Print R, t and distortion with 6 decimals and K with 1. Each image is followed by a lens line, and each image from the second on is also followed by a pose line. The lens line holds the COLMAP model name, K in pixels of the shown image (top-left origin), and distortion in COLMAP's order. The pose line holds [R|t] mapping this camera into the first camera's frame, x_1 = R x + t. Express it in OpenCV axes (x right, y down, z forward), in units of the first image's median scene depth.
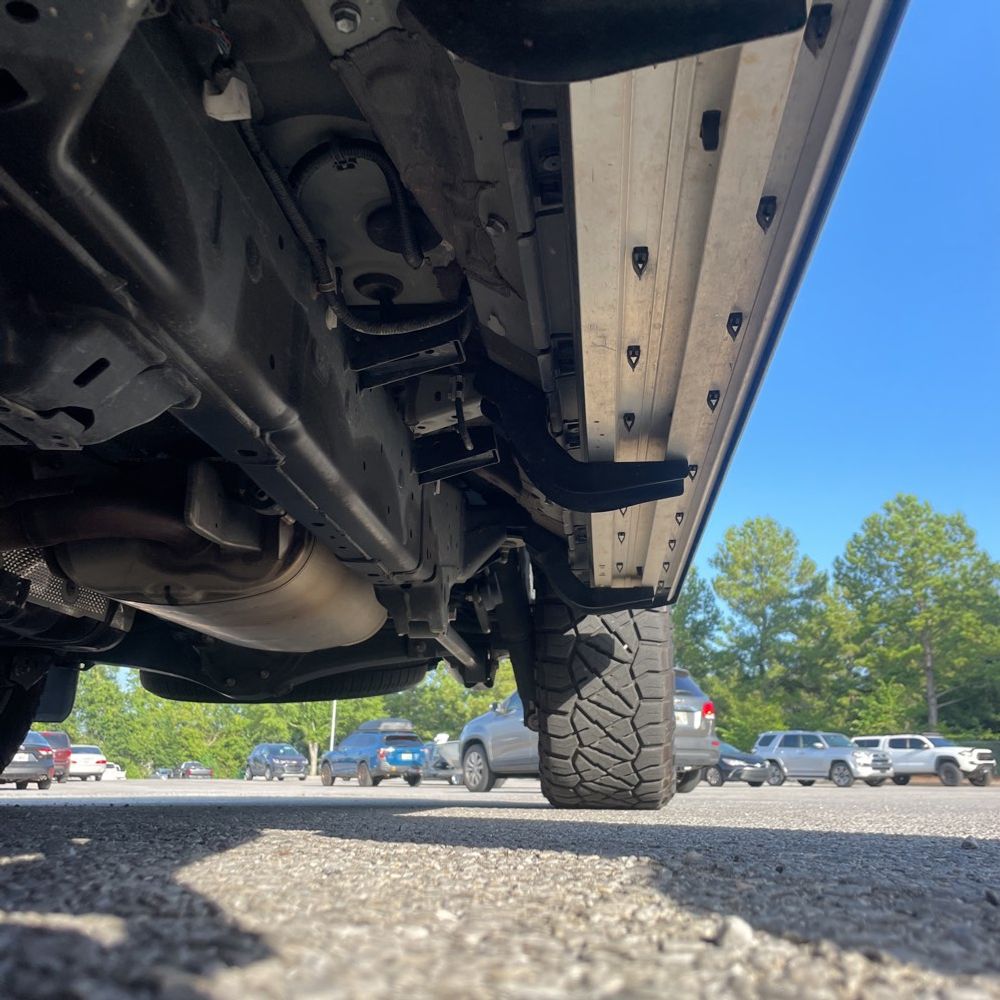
lens RADIAL K [[1007.3, 0, 505.9], [0, 1007.3, 500.9], [0, 0, 1]] dist [0.081385, -0.099761]
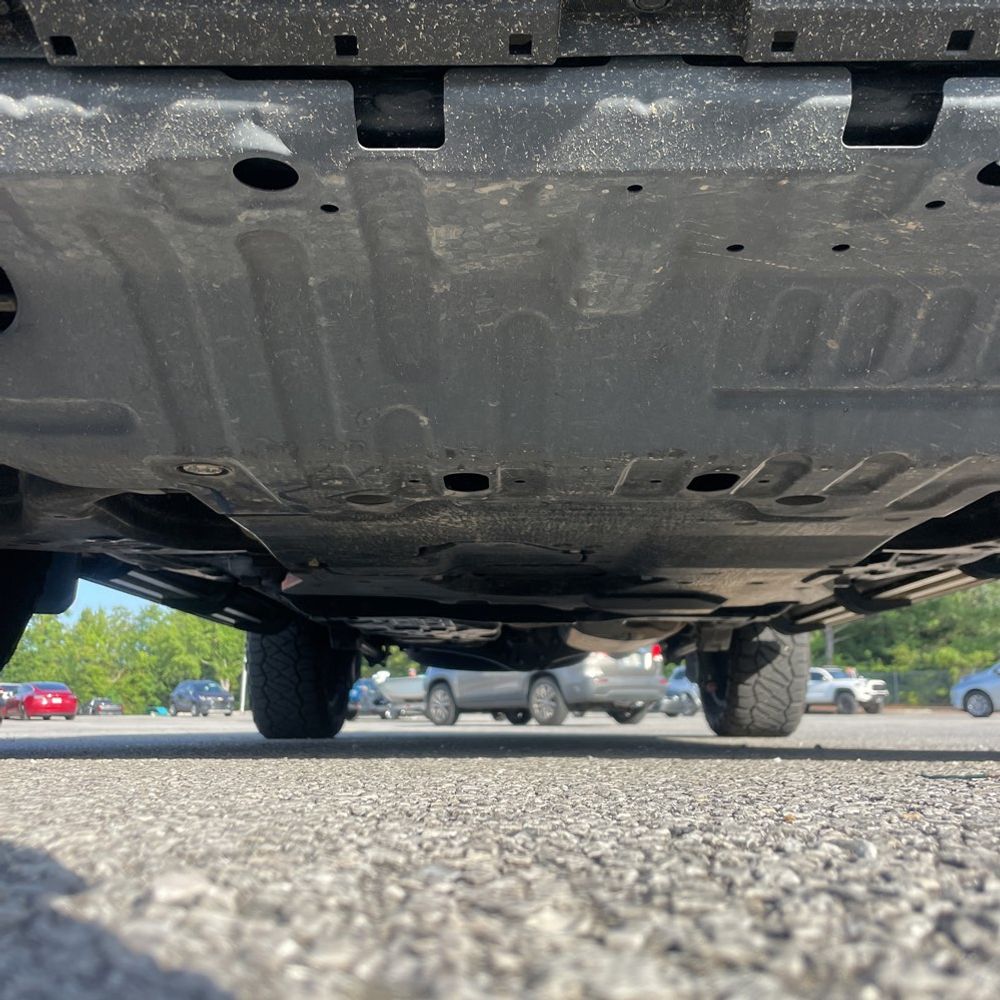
lens RADIAL K [[1021.1, 0, 485.0], [0, 1021.1, 505.0], [0, 0, 1]] dist [0.076346, -0.116022]
pose [[0.997056, 0.005610, 0.076467, -0.022388], [-0.010860, 0.997598, 0.068415, -0.009076], [-0.075899, -0.069044, 0.994722, -0.029921]]
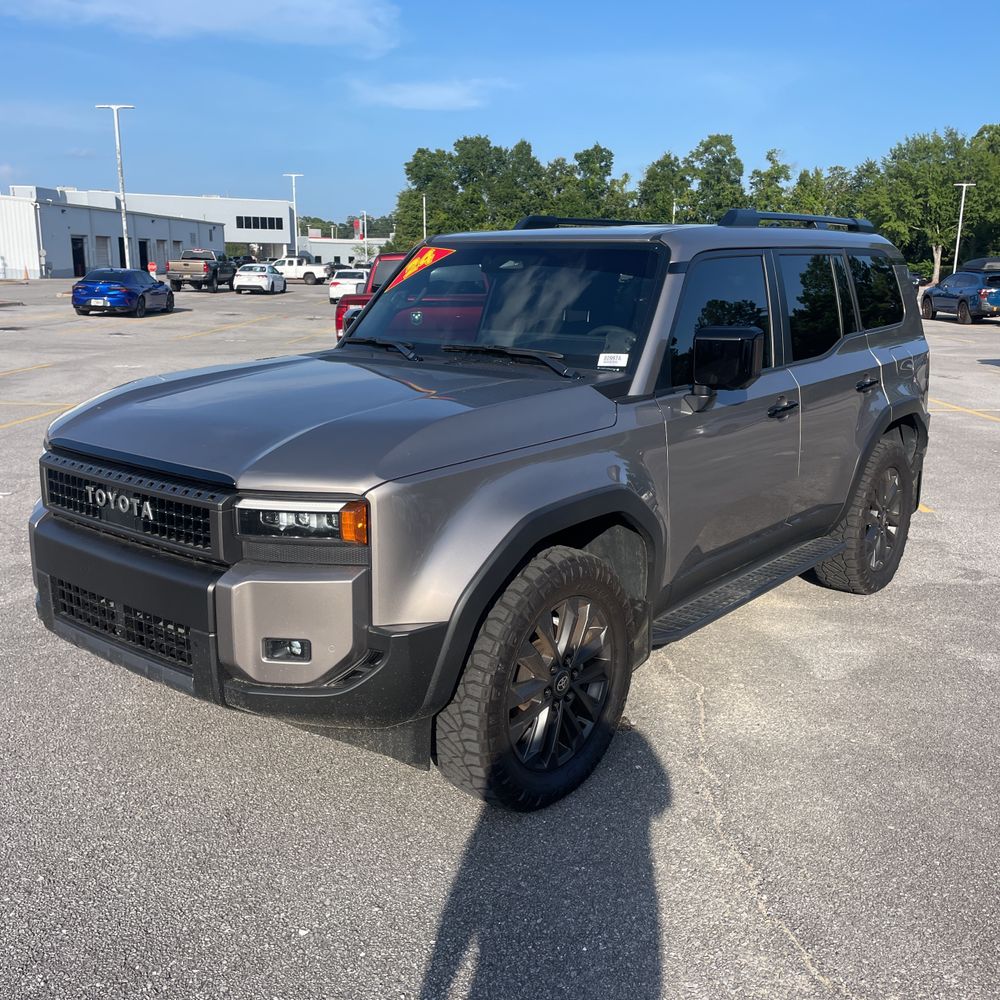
lens RADIAL K [[1006.4, 0, 498.4], [0, 1006.4, 483.9], [0, 0, 1]] dist [0.097681, -0.151522]
pose [[0.830887, 0.109472, -0.545566, 0.033160], [0.155679, 0.895568, 0.416799, -0.051155], [0.534219, -0.431246, 0.727074, -0.053816]]
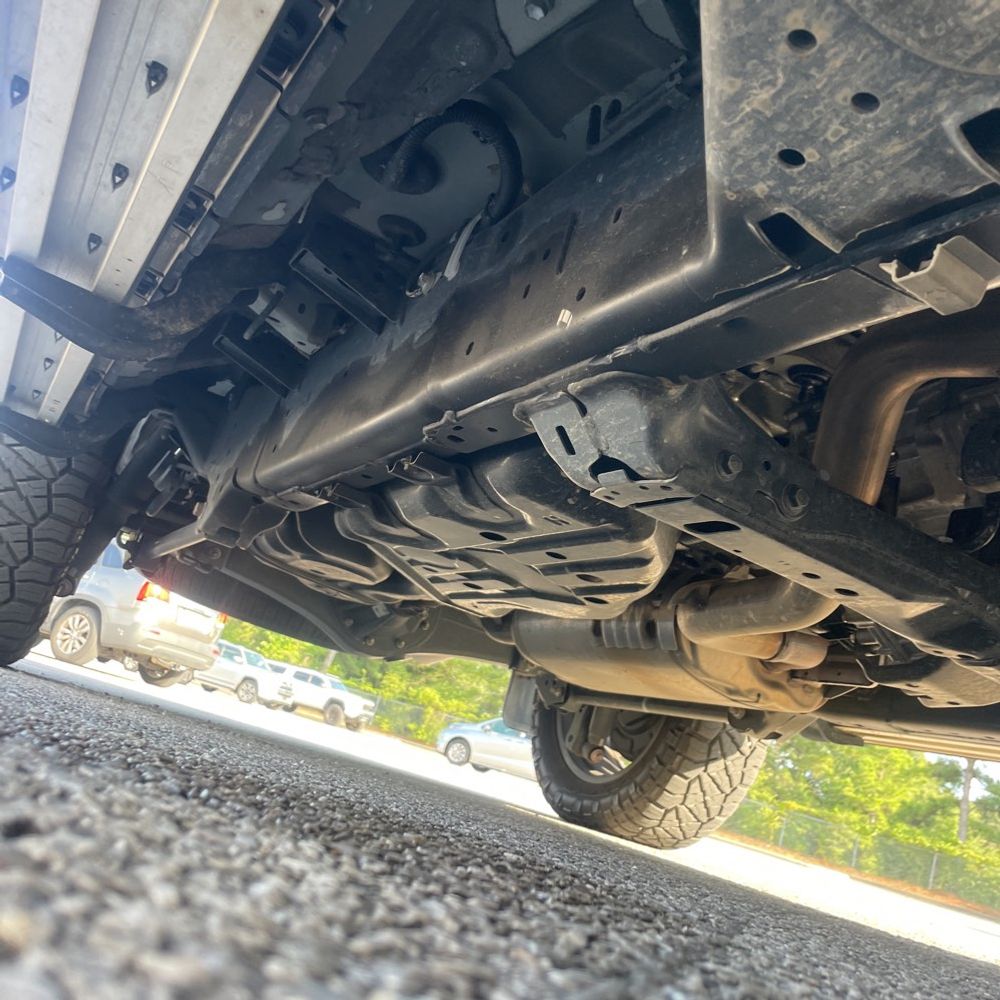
lens RADIAL K [[1002.0, 0, 507.0], [0, 1002.0, 483.2], [0, 0, 1]] dist [0.093669, -0.115654]
pose [[0.785828, 0.369607, 0.495848, -0.036170], [-0.406717, 0.912850, -0.035870, 0.000554], [-0.465892, -0.173483, 0.867668, 0.003539]]
